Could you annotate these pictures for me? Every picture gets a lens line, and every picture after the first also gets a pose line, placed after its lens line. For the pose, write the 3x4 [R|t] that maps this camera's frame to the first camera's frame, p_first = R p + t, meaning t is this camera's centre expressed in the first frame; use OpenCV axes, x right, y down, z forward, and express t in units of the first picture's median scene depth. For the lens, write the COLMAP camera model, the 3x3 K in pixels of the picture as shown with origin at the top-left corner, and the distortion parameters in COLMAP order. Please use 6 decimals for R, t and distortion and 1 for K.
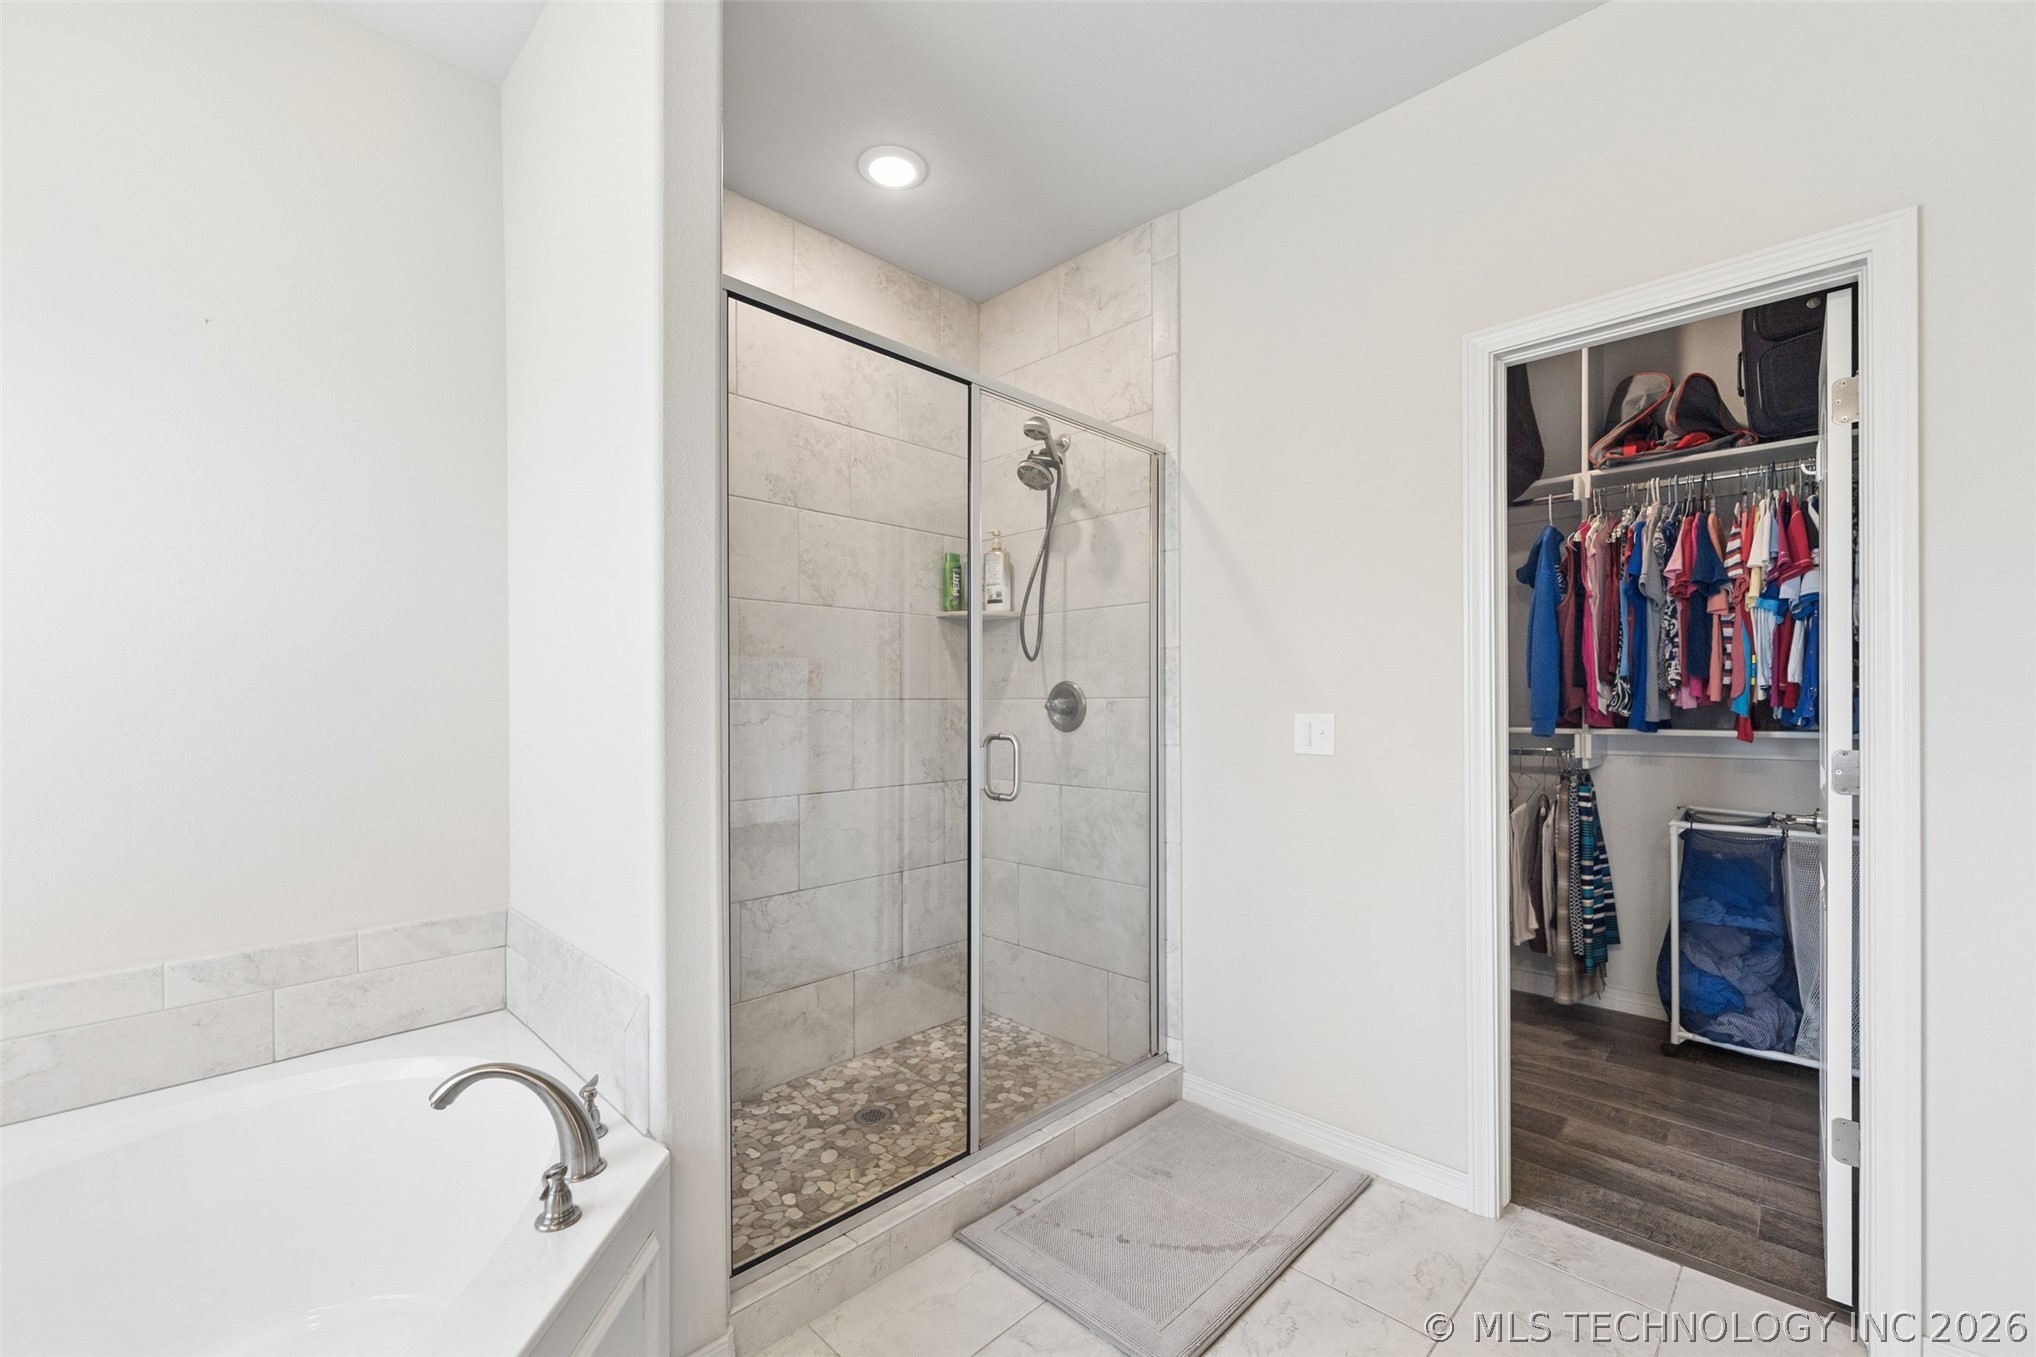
lens RADIAL K [[828.7, 0, 1018.0], [0, 828.7, 695.0], [0, 0, 1]] dist [-0.001750, -0.000037]
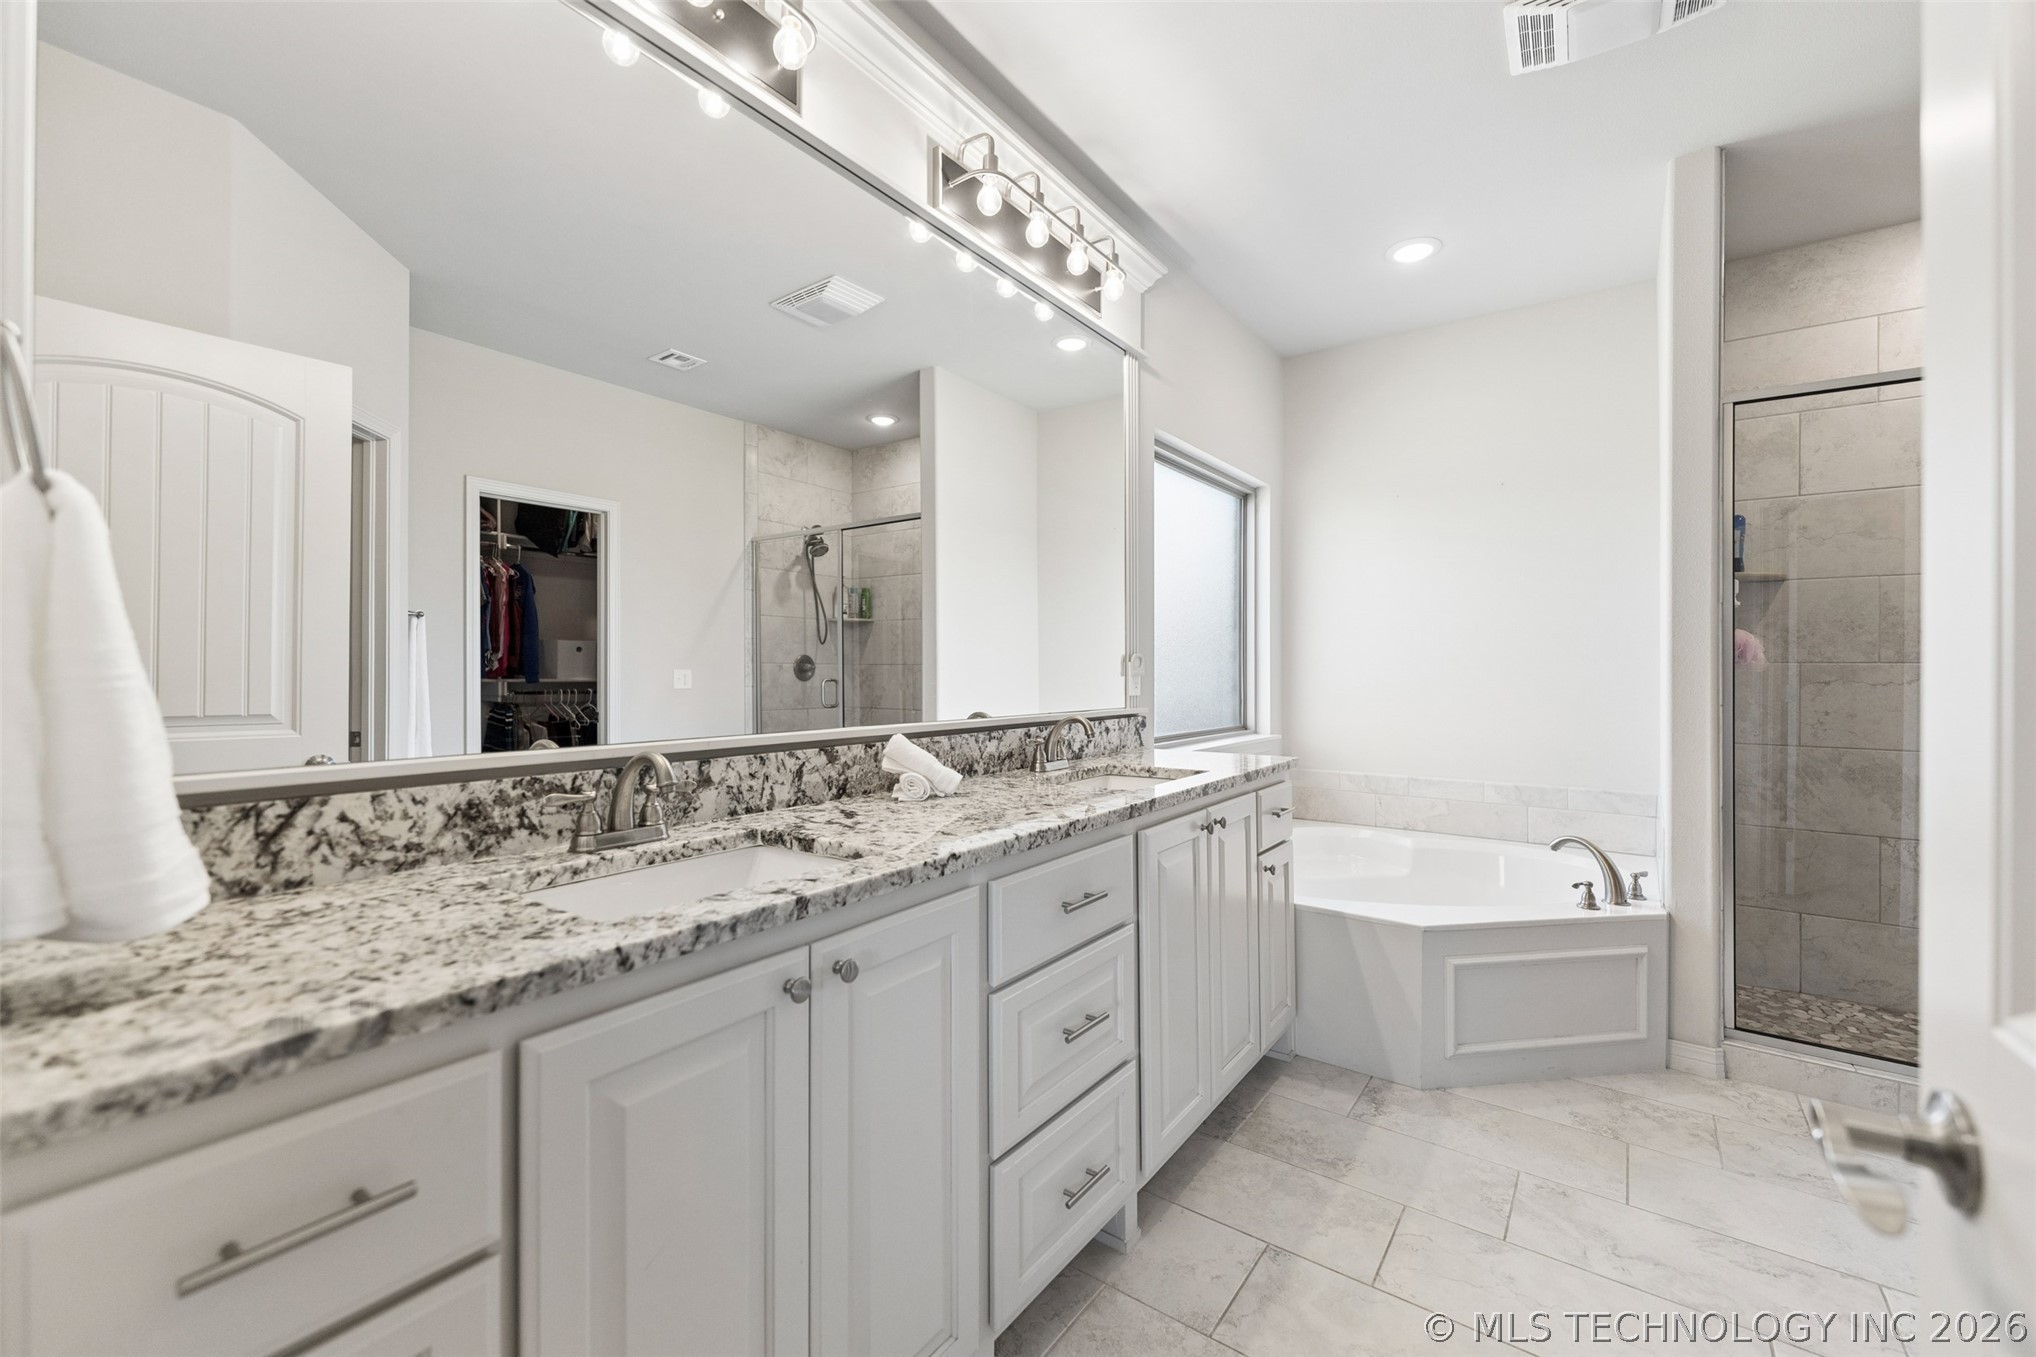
lens RADIAL K [[828.7, 0, 1015.7], [0, 828.7, 668.3], [0, 0, 1]] dist [-0.001750, -0.000037]
pose [[0.139951, 0.005484, -0.990143, 0.931416], [0.005470, 0.999965, 0.006312, 0.000500], [0.990143, -0.006299, 0.139916, -0.520331]]
